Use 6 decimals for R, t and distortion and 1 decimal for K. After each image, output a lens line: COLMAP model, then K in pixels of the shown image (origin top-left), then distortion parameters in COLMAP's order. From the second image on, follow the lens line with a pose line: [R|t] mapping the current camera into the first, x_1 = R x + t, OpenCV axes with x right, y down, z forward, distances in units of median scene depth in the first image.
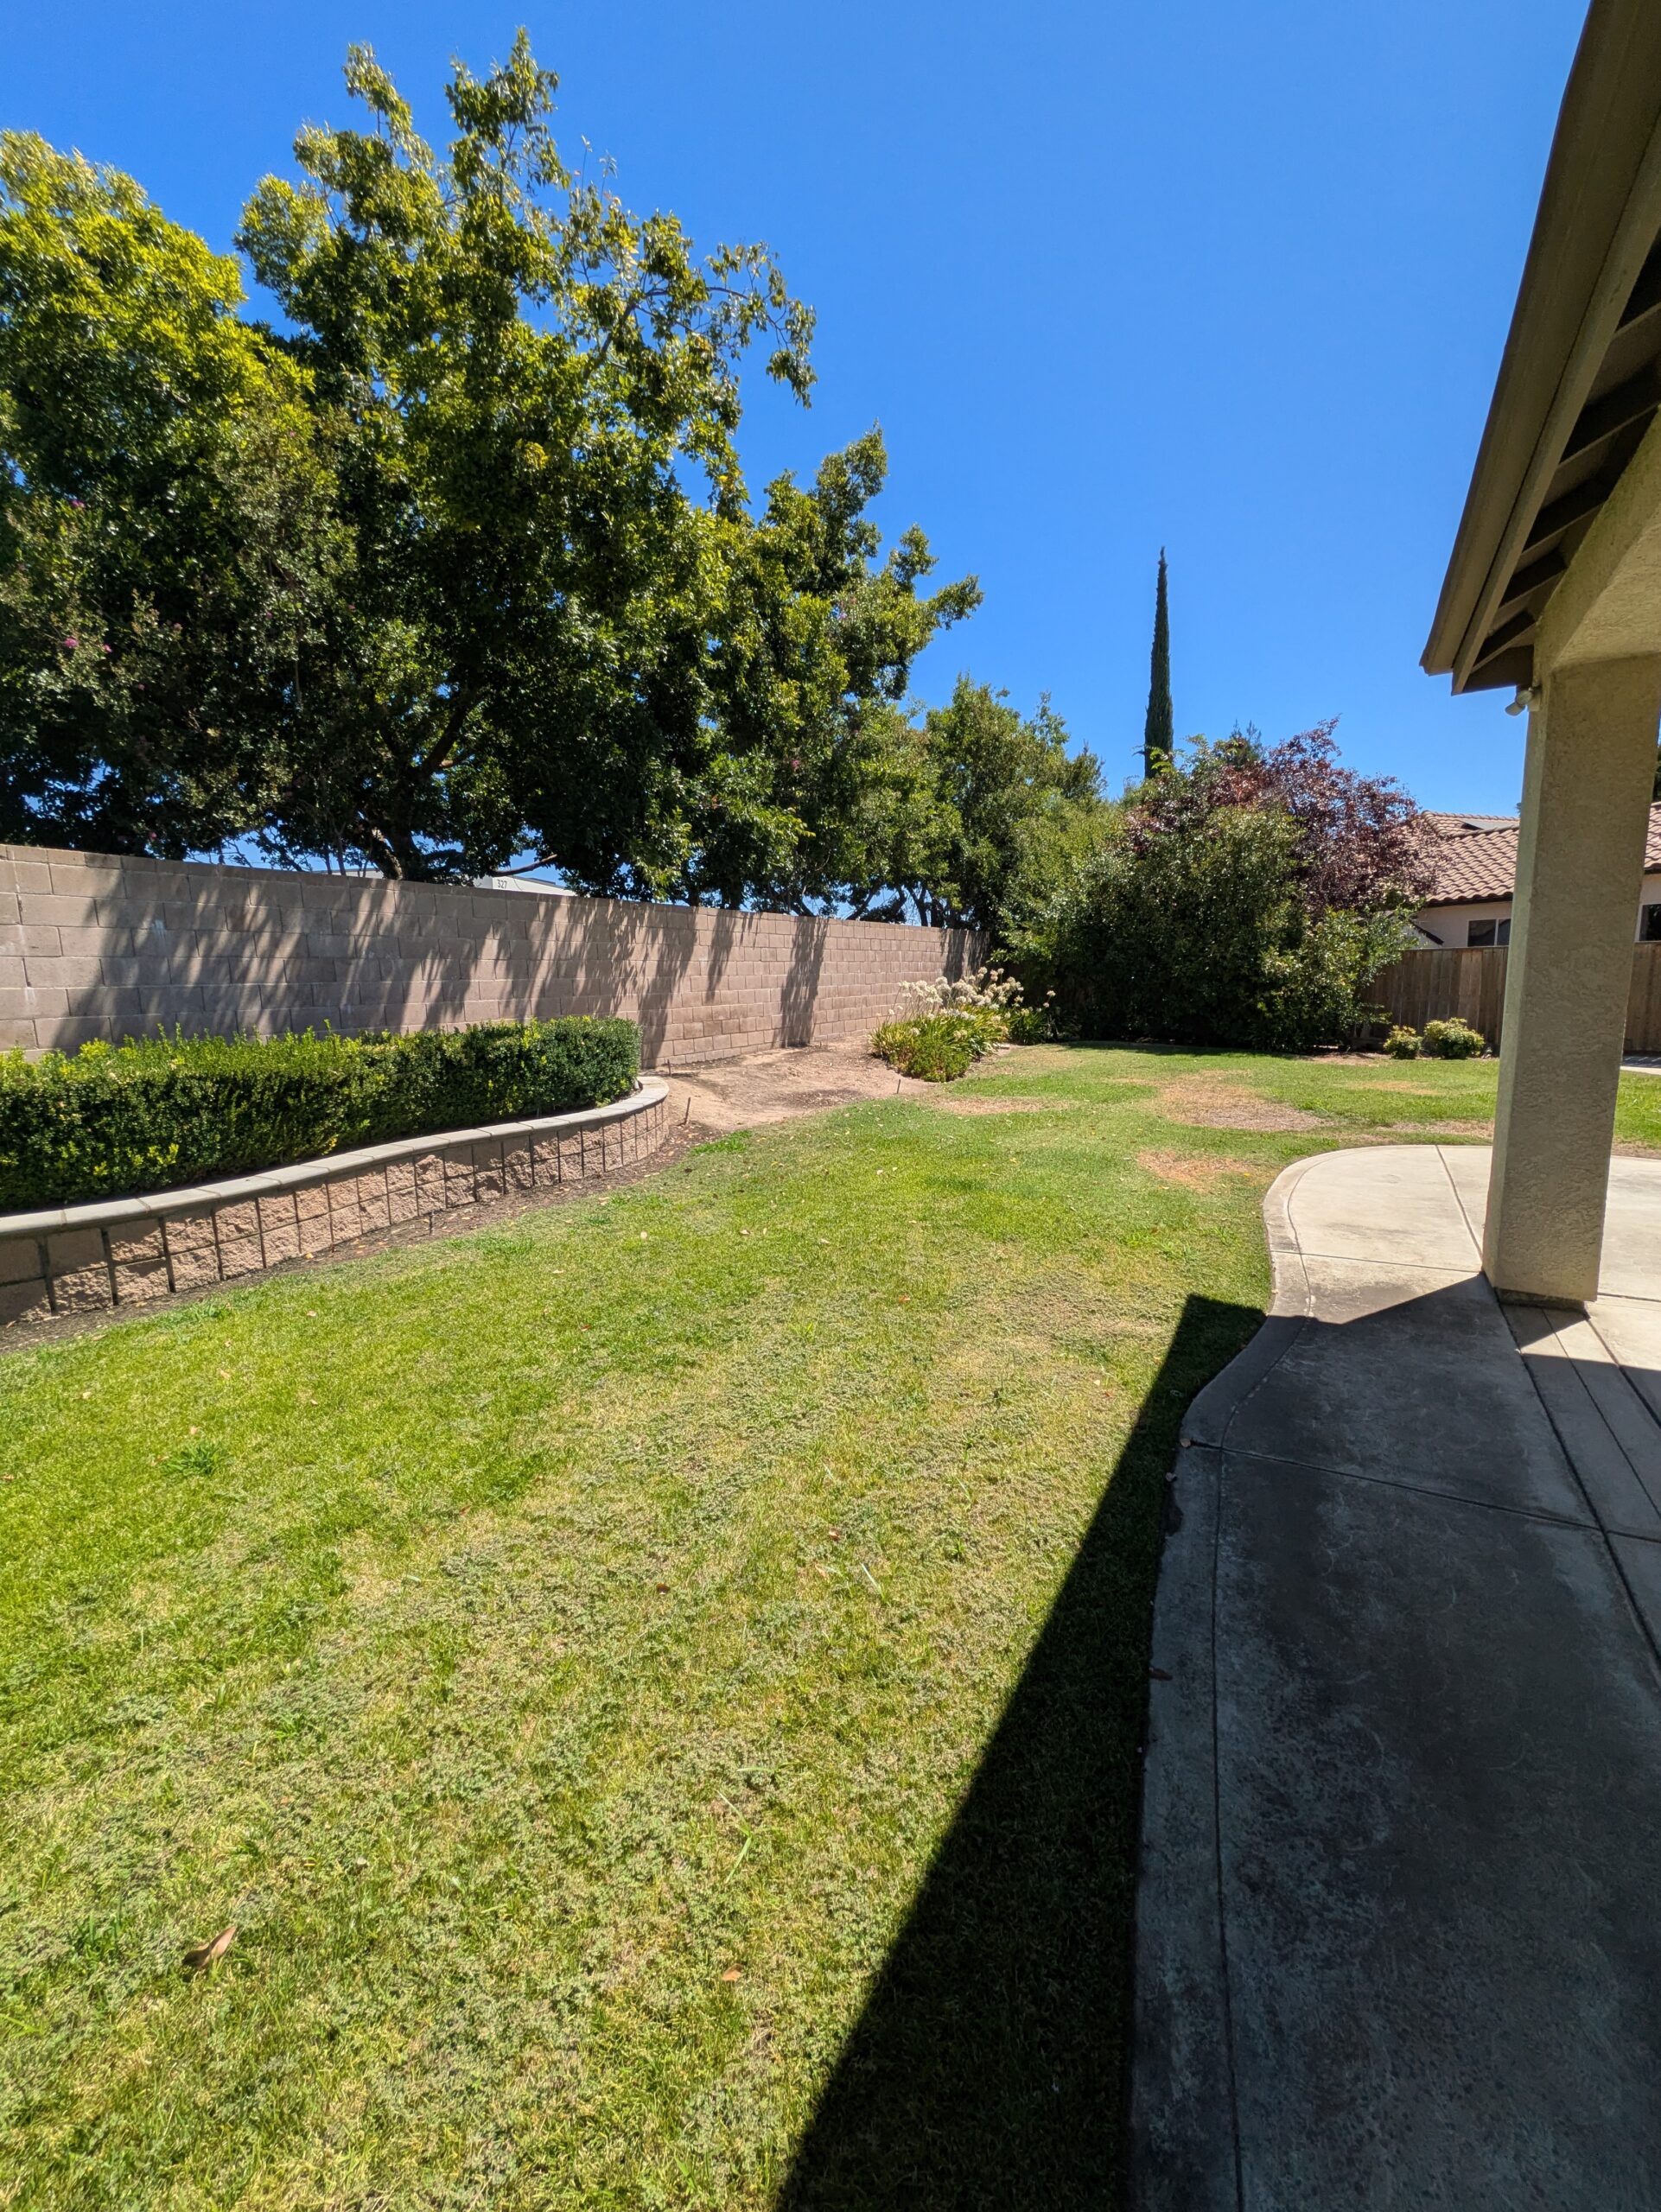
lens RADIAL K [[869.2, 0, 839.9], [0, 869.2, 1106.1], [0, 0, 1]] dist [-0.002600, -0.000220]
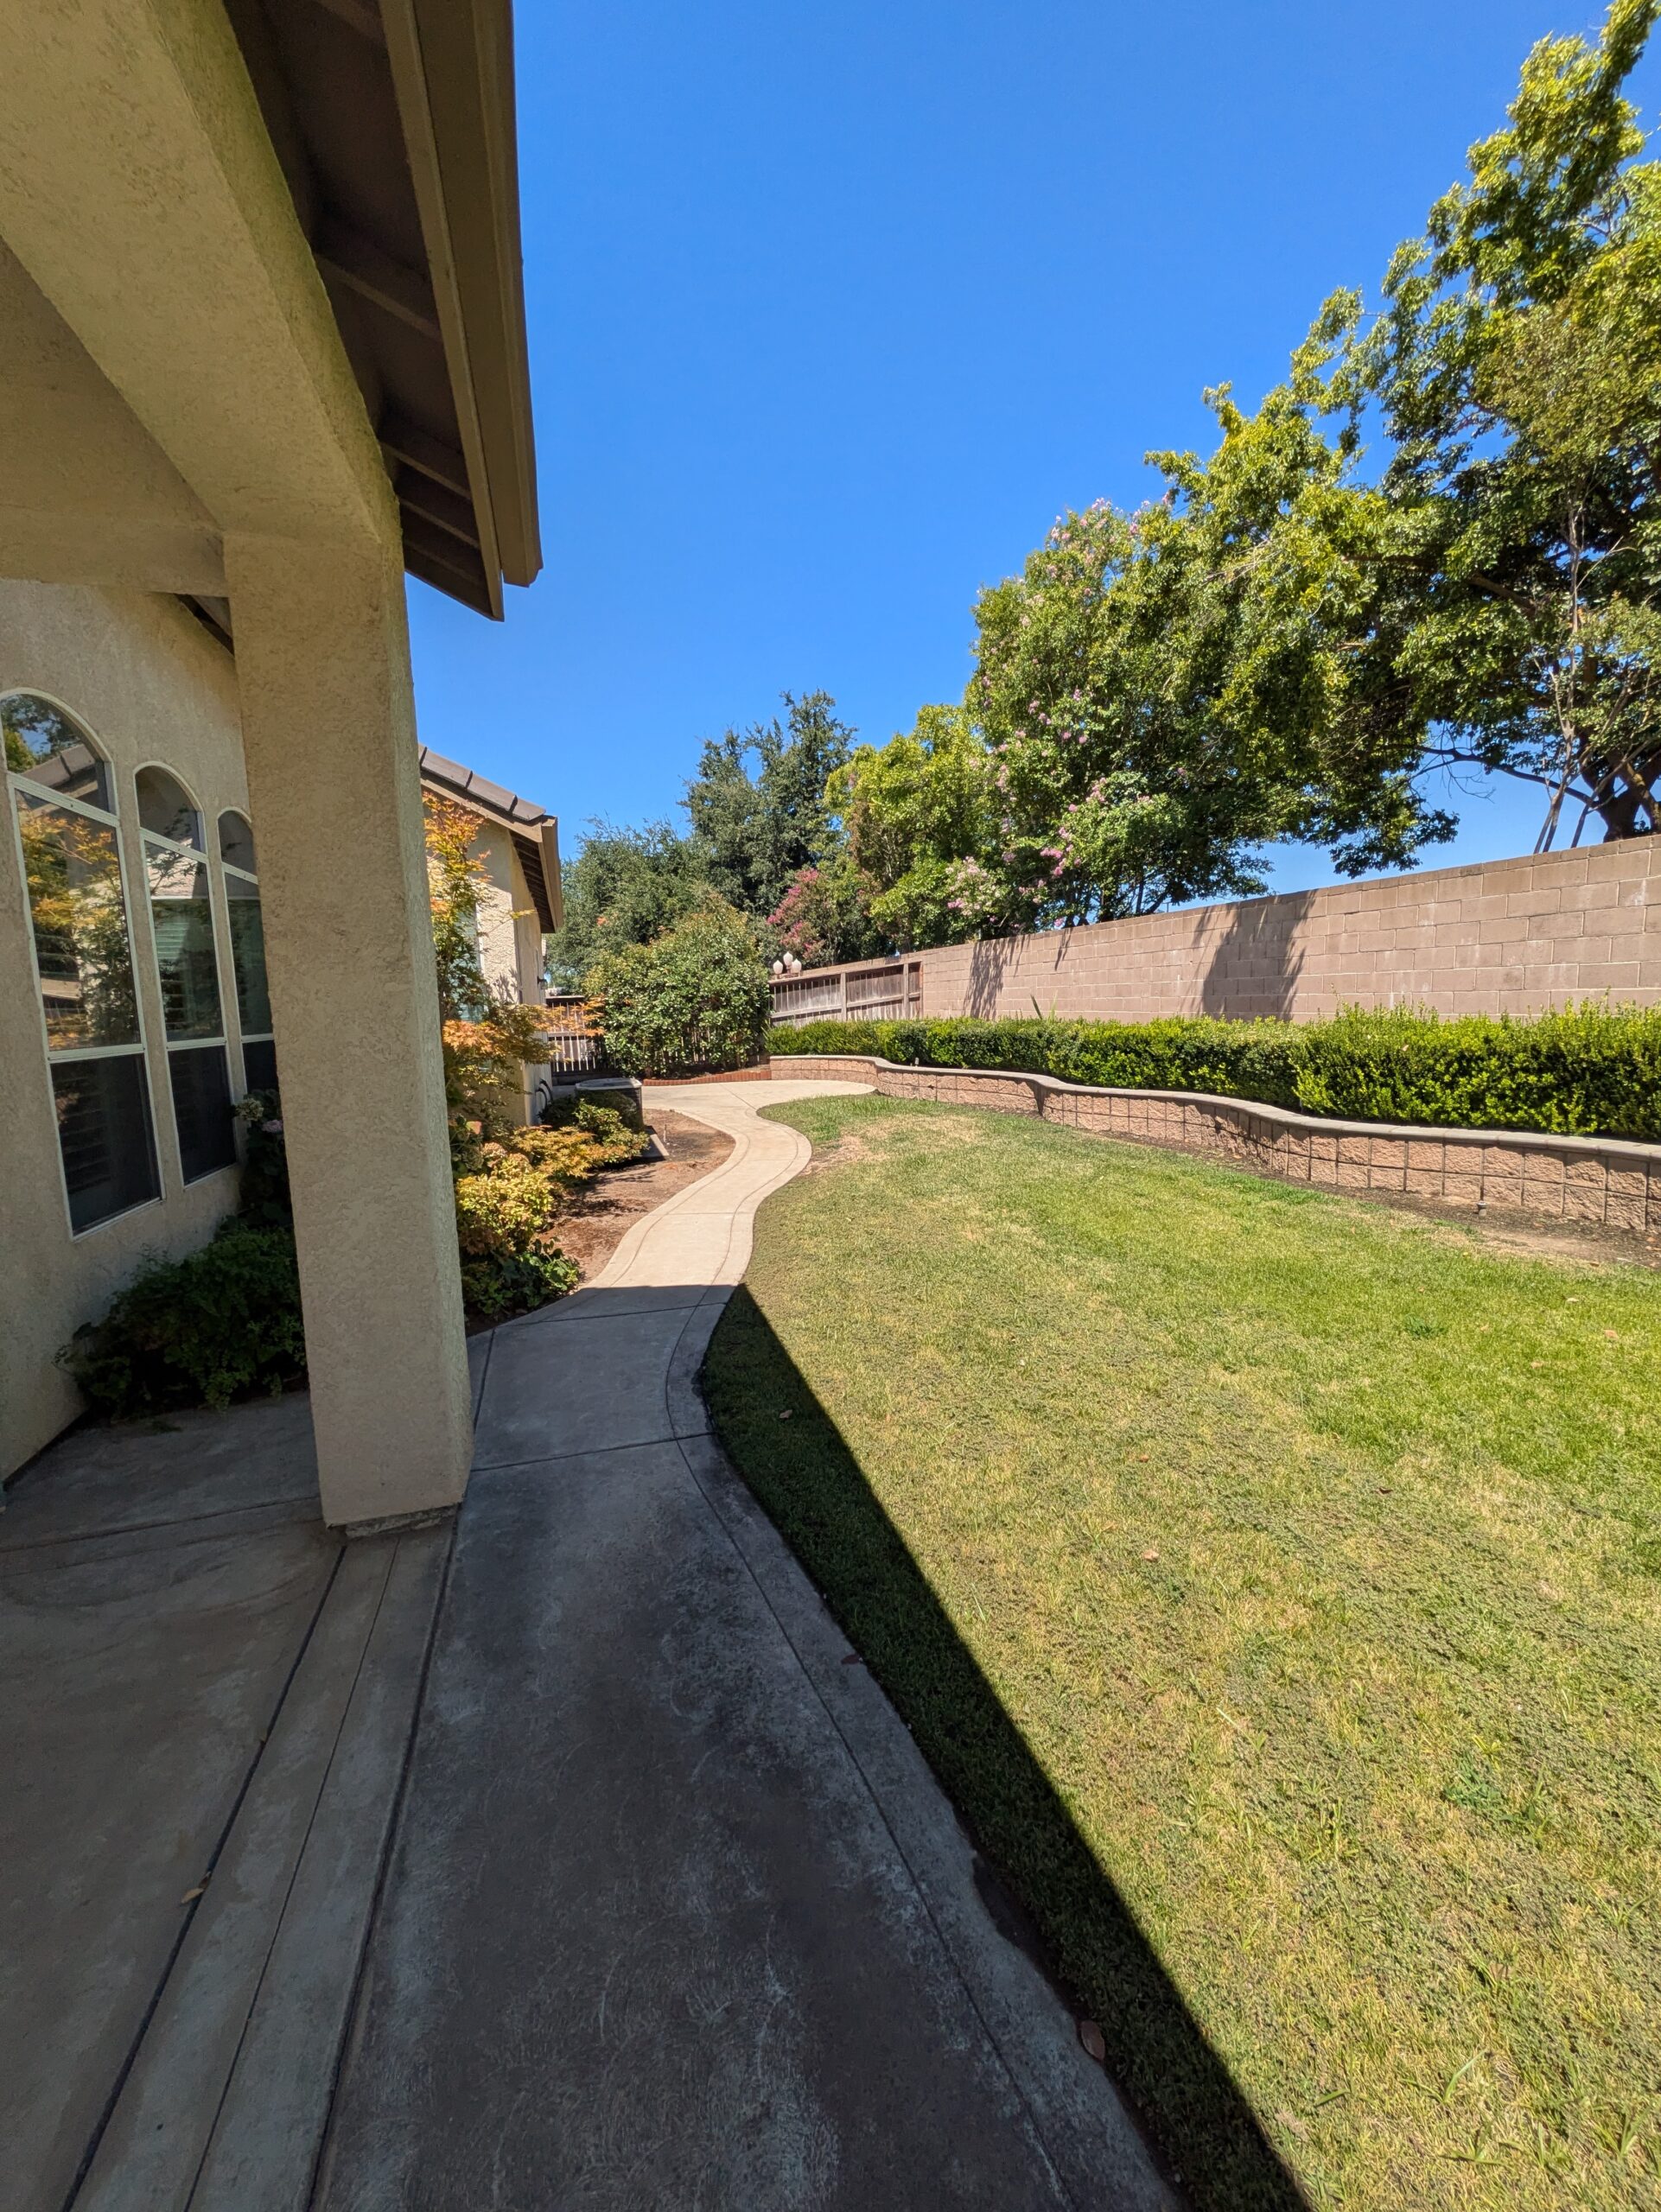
lens RADIAL K [[869.2, 0, 835.6], [0, 869.2, 1110.0], [0, 0, 1]] dist [-0.002600, -0.000220]
pose [[-0.687976, 0.113734, -0.716766, 1.152638], [-0.080196, 0.969681, 0.230841, -0.261640], [0.721288, 0.216295, -0.657997, 1.662608]]
